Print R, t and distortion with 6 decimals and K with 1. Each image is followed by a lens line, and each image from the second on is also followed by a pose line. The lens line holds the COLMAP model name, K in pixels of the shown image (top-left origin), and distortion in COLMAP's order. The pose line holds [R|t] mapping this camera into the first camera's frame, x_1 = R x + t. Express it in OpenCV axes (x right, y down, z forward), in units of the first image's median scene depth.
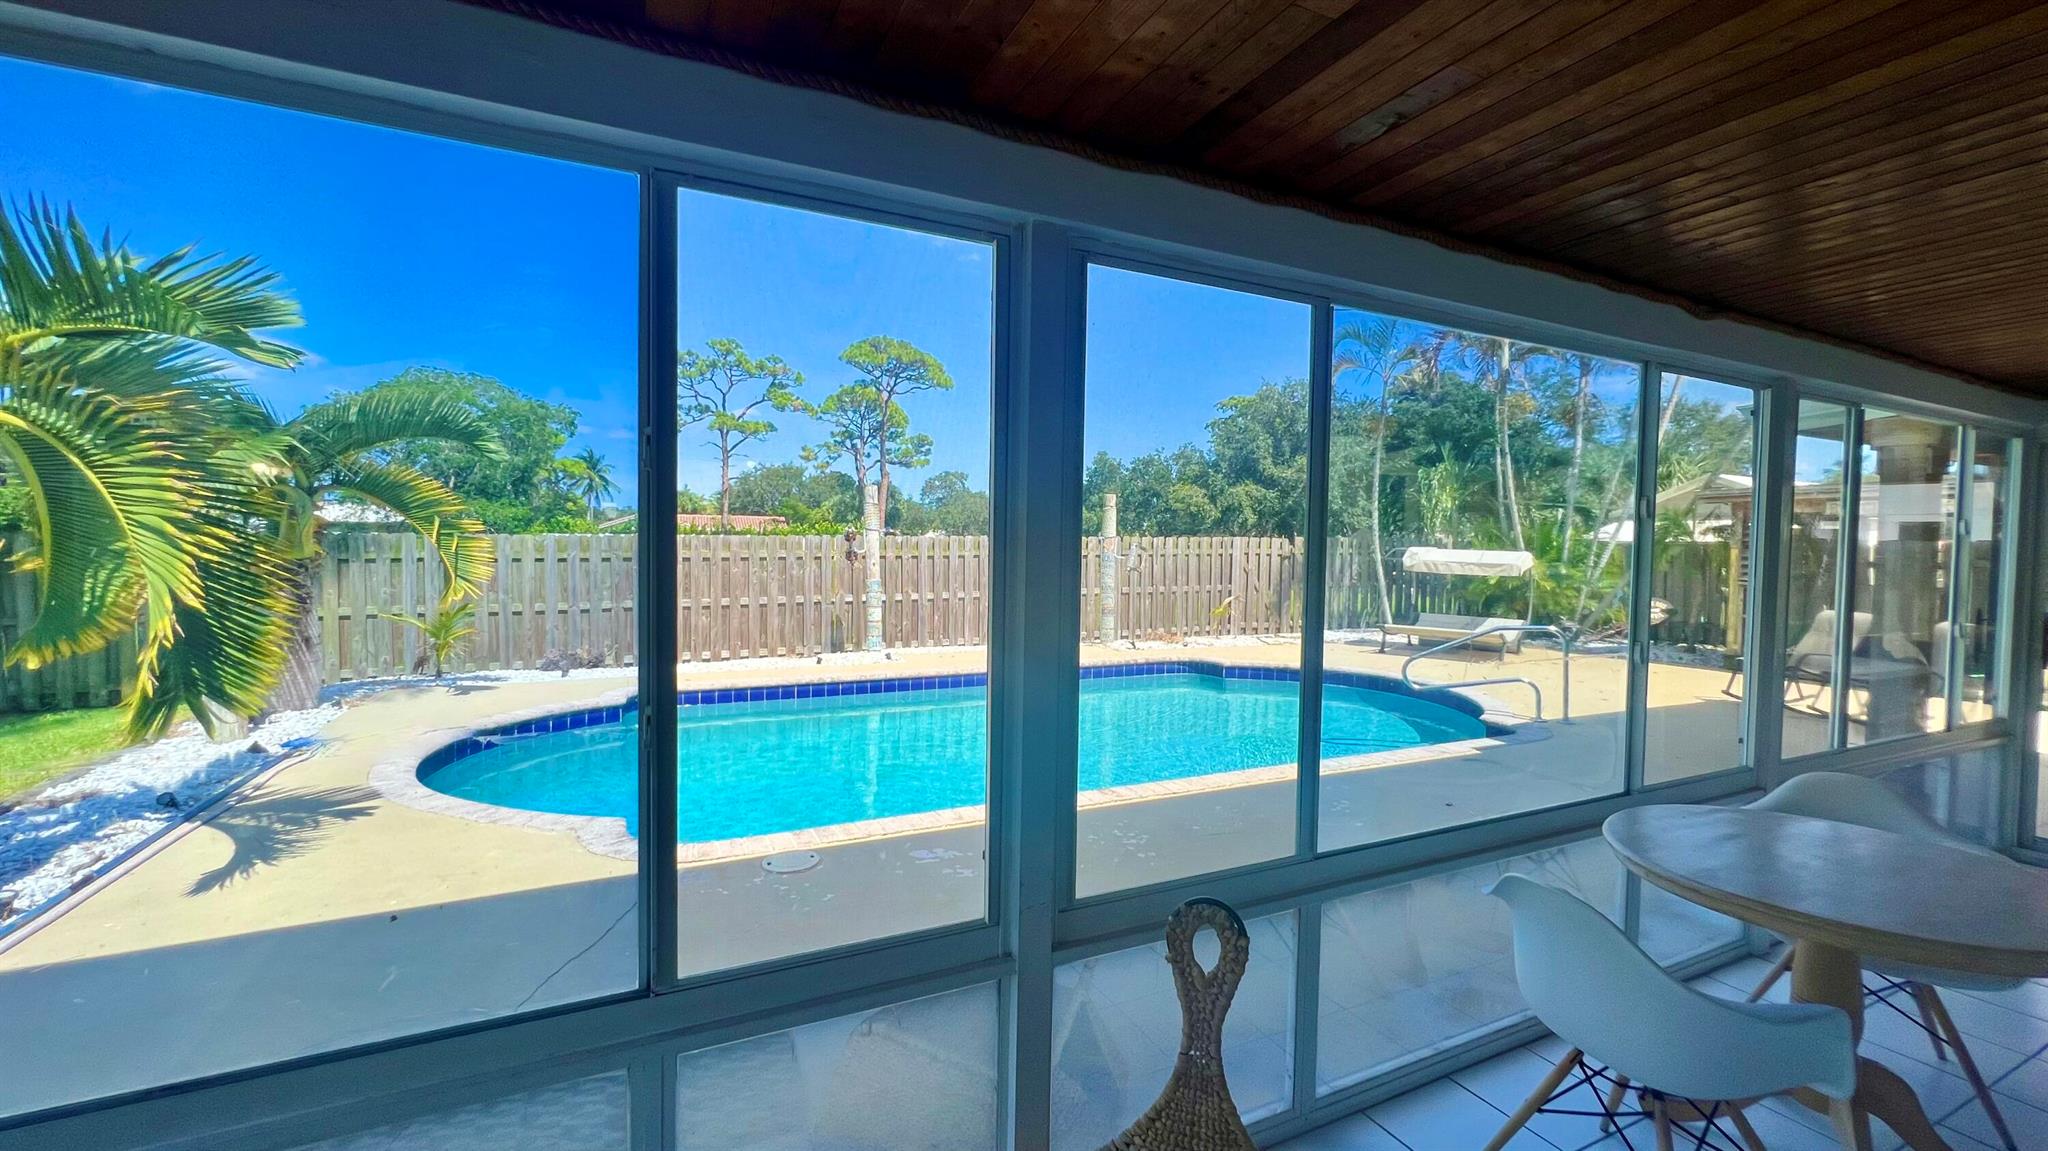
lens RADIAL K [[821.6, 0, 1041.8], [0, 821.6, 573.8], [0, 0, 1]] dist [-0.002171, 0.000450]
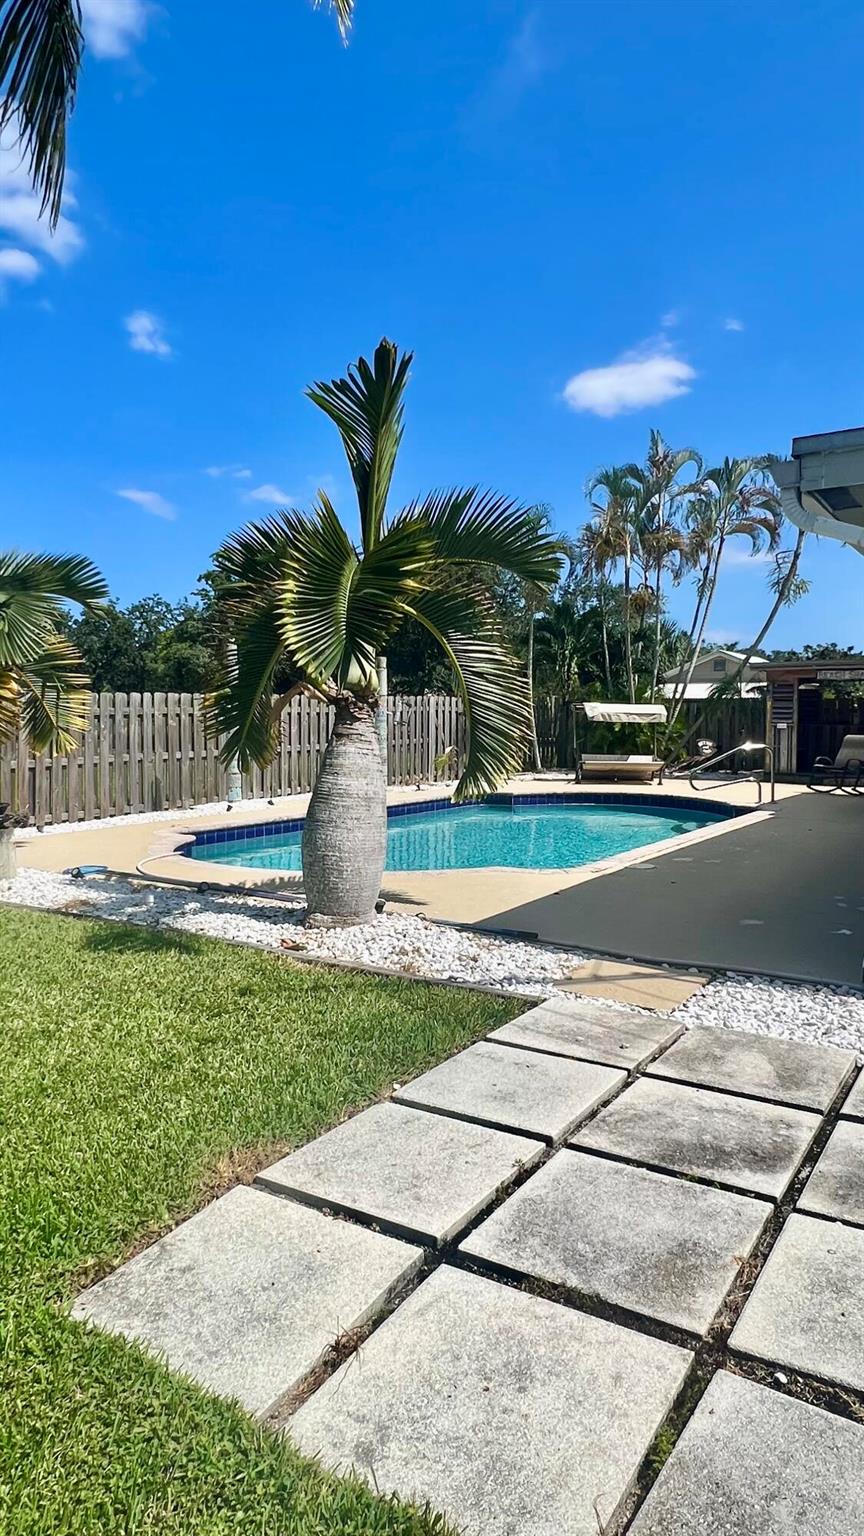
lens RADIAL K [[945.1, 0, 423.8], [0, 945.1, 770.2], [0, 0, 1]] dist [0.001628, -0.000767]
pose [[0.861296, -0.042273, 0.506342, -0.556533], [0.028739, 0.998991, 0.034517, 0.016126], [-0.507290, -0.015178, 0.861642, -0.171454]]
